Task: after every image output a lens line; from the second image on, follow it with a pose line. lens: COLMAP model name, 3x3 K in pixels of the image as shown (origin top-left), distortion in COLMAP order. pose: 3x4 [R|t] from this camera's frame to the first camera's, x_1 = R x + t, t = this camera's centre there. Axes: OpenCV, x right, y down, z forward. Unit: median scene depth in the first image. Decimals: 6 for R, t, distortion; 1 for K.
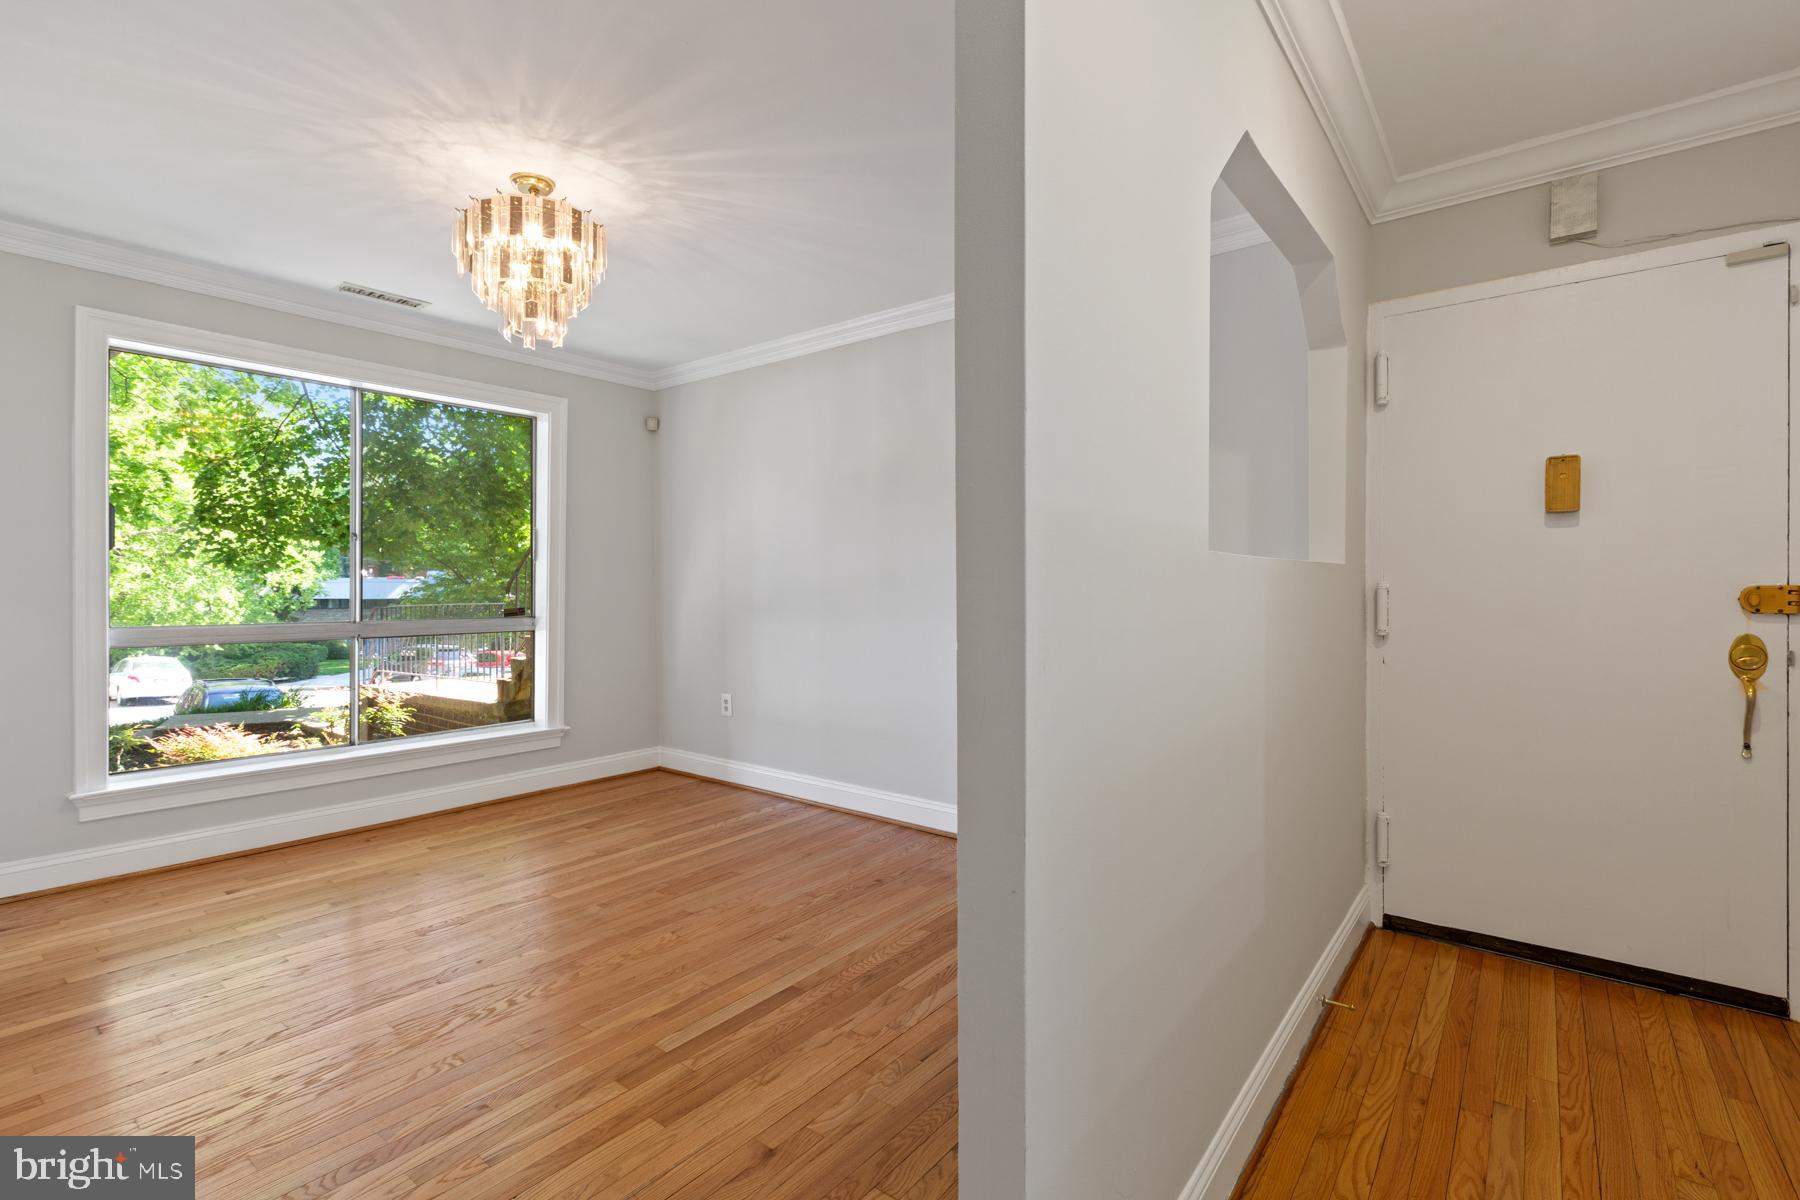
lens RADIAL K [[821.4, 0, 905.5], [0, 821.4, 592.6], [0, 0, 1]] dist [0.001512, -0.000631]
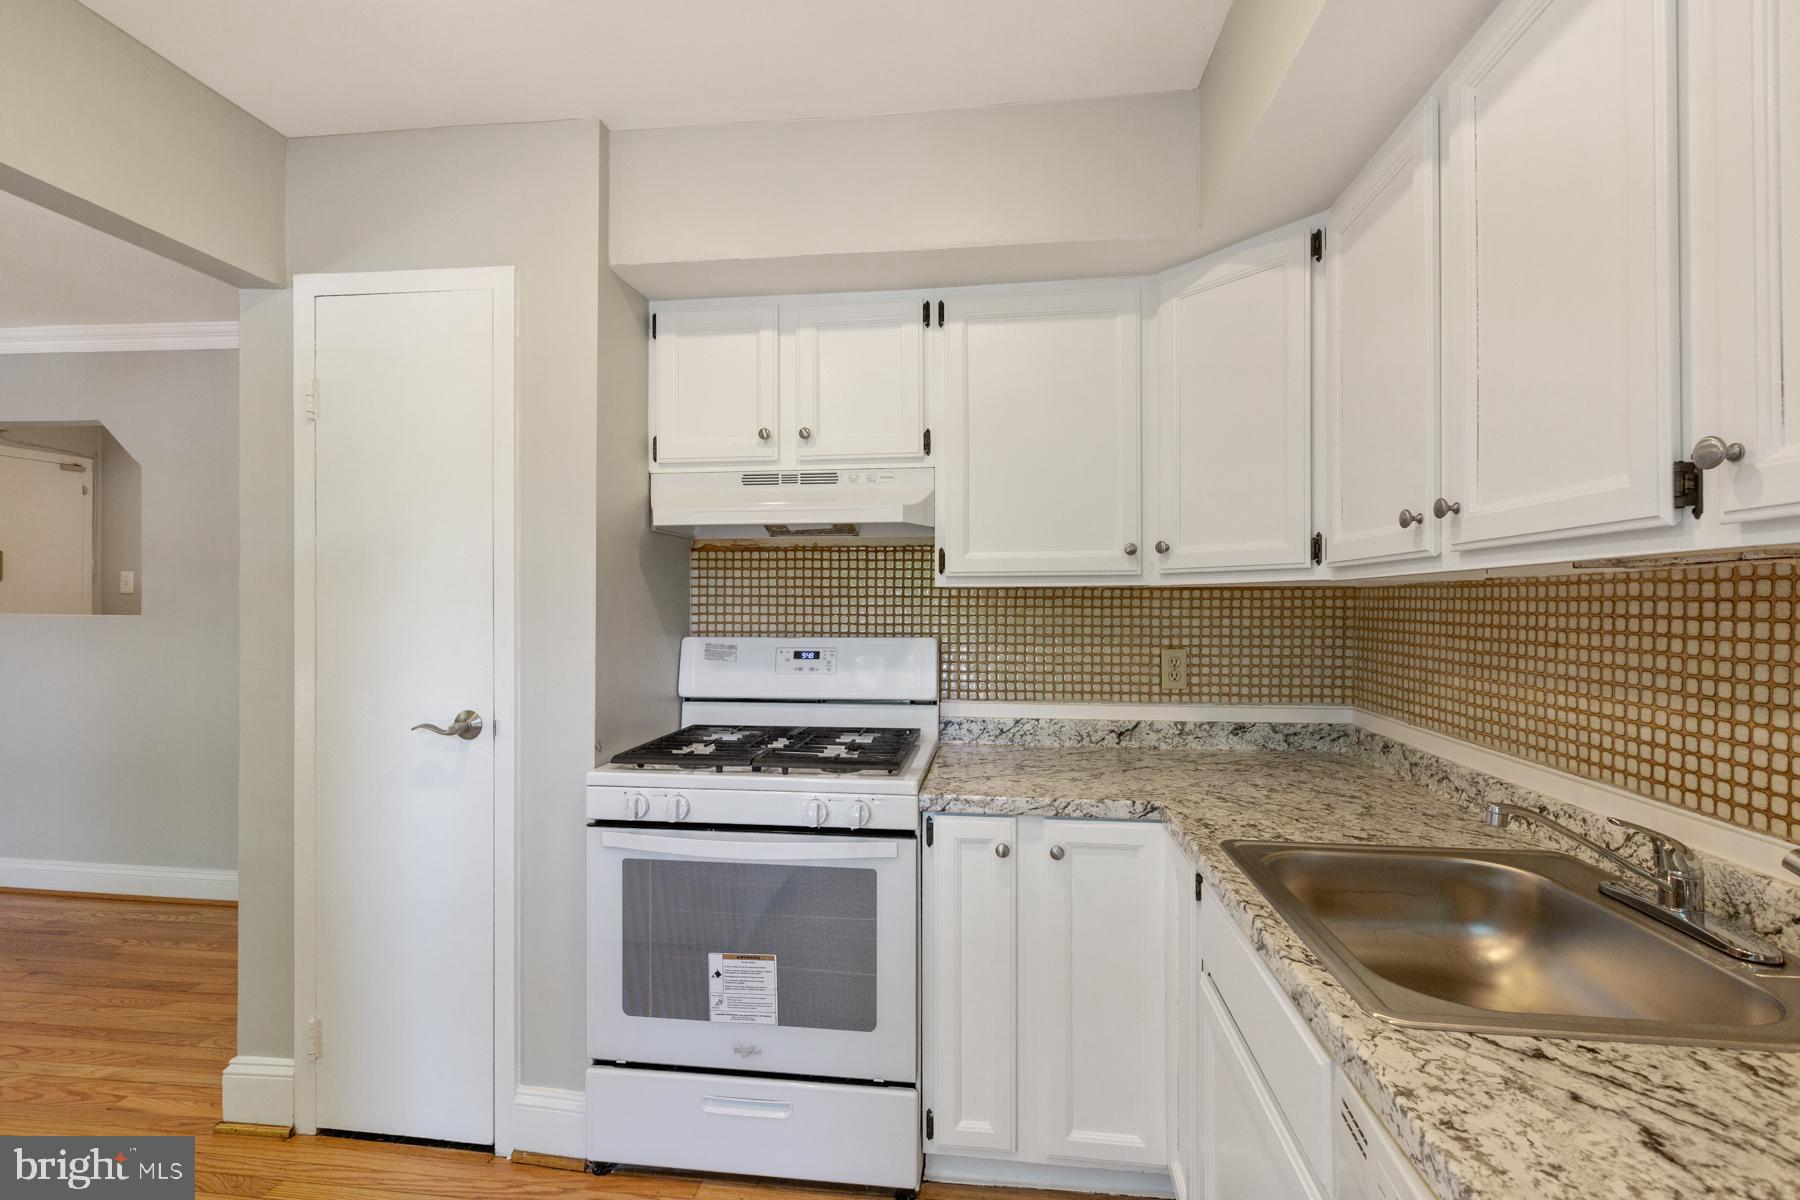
lens RADIAL K [[822.6, 0, 897.1], [0, 822.6, 599.3], [0, 0, 1]] dist [-0.002272, -0.000228]
pose [[-0.526362, -0.005744, 0.850241, -1.310022], [-0.001991, 0.999983, 0.005523, -0.053113], [-0.850258, 0.001215, -0.526364, 0.193202]]
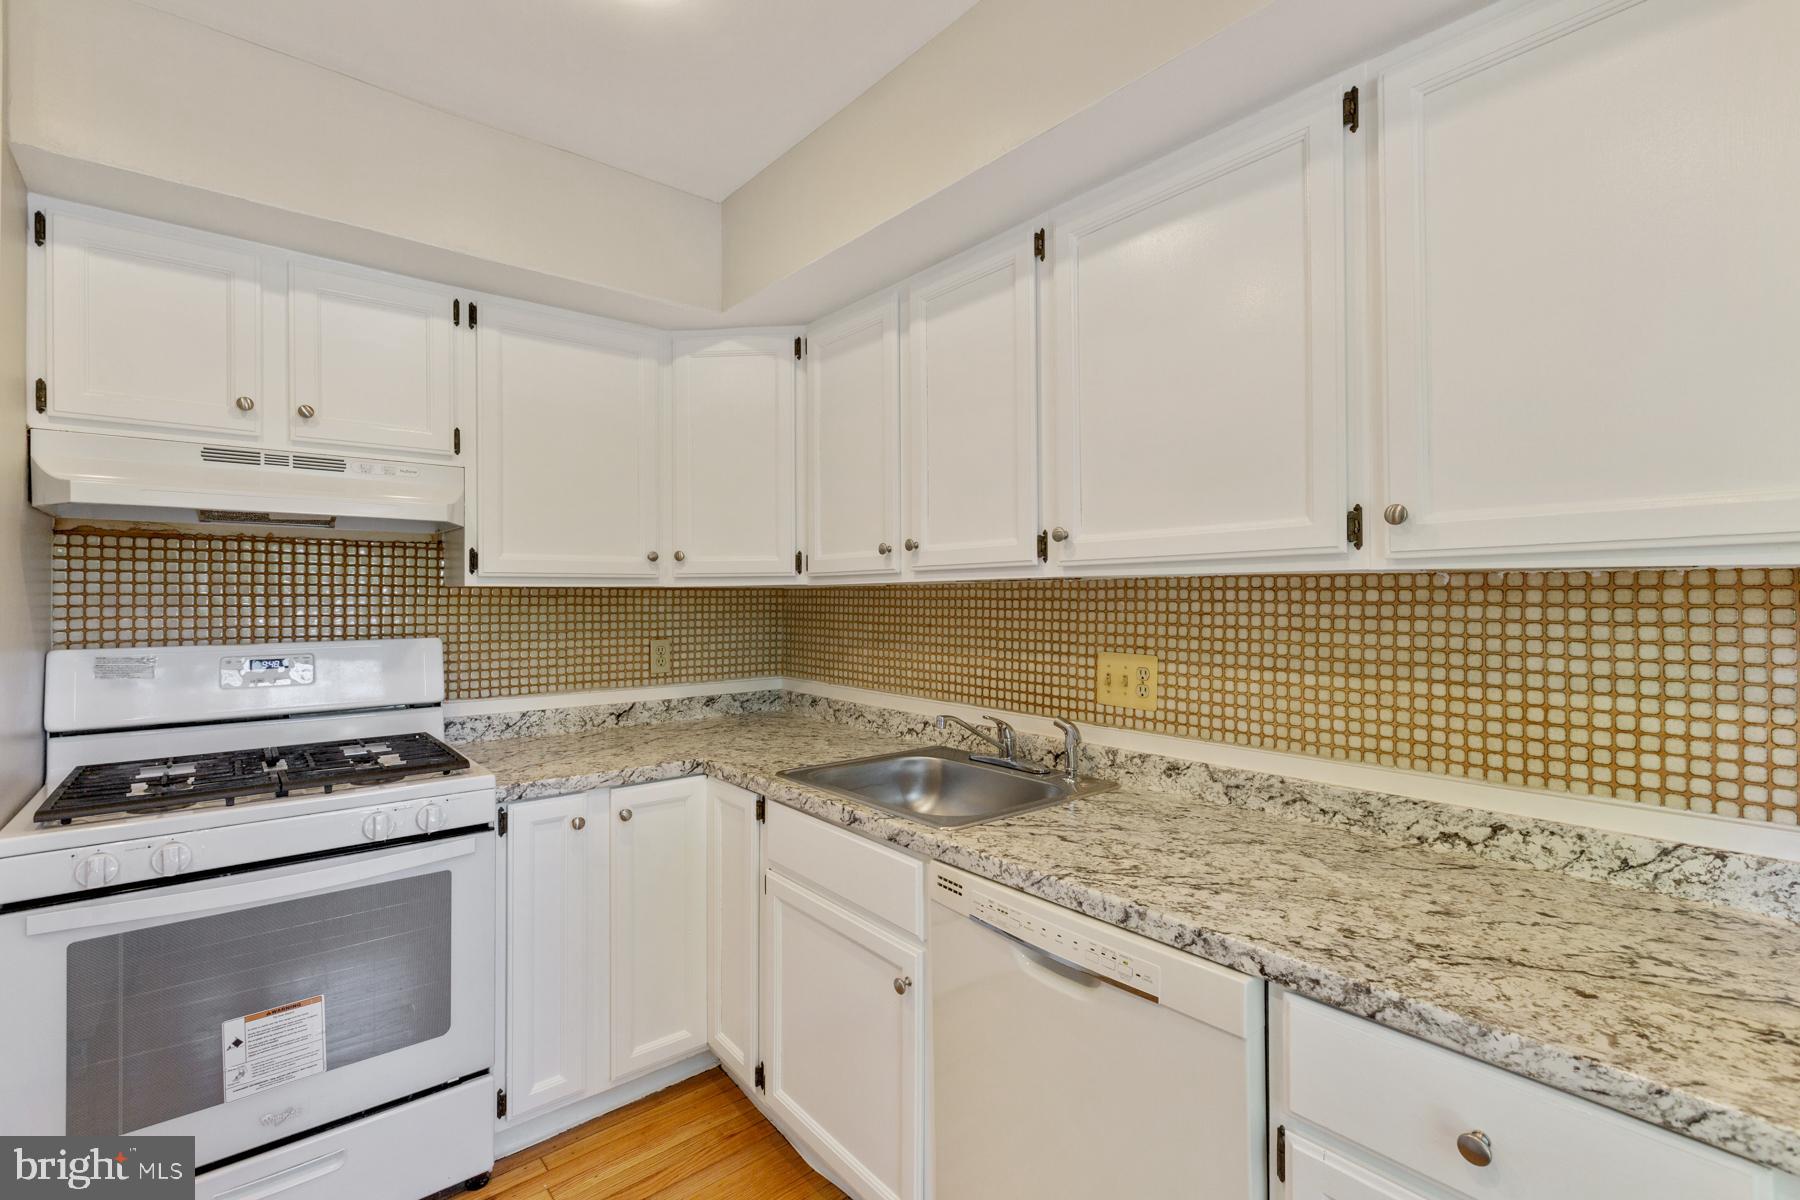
lens RADIAL K [[805.4, 0, 904.9], [0, 805.4, 592.2], [0, 0, 1]] dist [0.000724, 0.000382]
pose [[-0.981815, -0.005930, 0.189745, -1.235422], [-0.006194, 0.999980, -0.000799, -0.056519], [-0.189737, -0.001960, -0.981833, 0.388465]]
